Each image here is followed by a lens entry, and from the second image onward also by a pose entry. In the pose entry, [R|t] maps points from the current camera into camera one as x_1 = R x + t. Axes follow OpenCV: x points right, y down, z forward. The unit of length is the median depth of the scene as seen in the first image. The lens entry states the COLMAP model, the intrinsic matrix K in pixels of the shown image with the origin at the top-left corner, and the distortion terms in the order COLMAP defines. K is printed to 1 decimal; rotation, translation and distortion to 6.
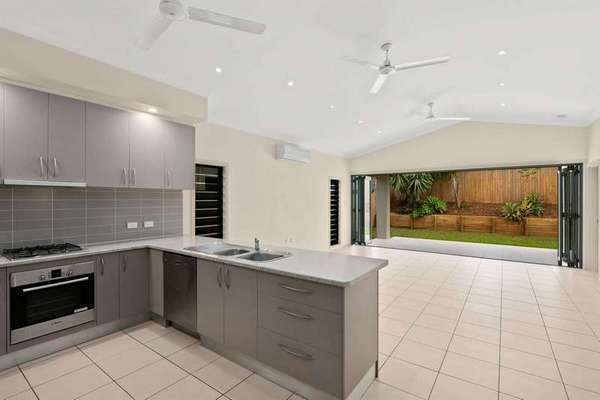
lens RADIAL K [[288.7, 0, 298.8], [0, 288.7, 198.3], [0, 0, 1]] dist [0.018480, 0.000563]
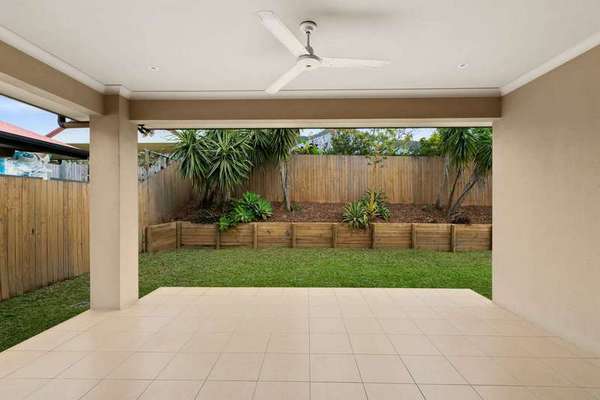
lens RADIAL K [[274.9, 0, 301.2], [0, 274.9, 202.4], [0, 0, 1]] dist [0.001767, 0.000039]
pose [[0.827125, -0.000456, 0.562018, 0.230341], [0.001593, 0.999998, -0.001534, 0.015709], [-0.562016, 0.002164, 0.827124, 0.476909]]
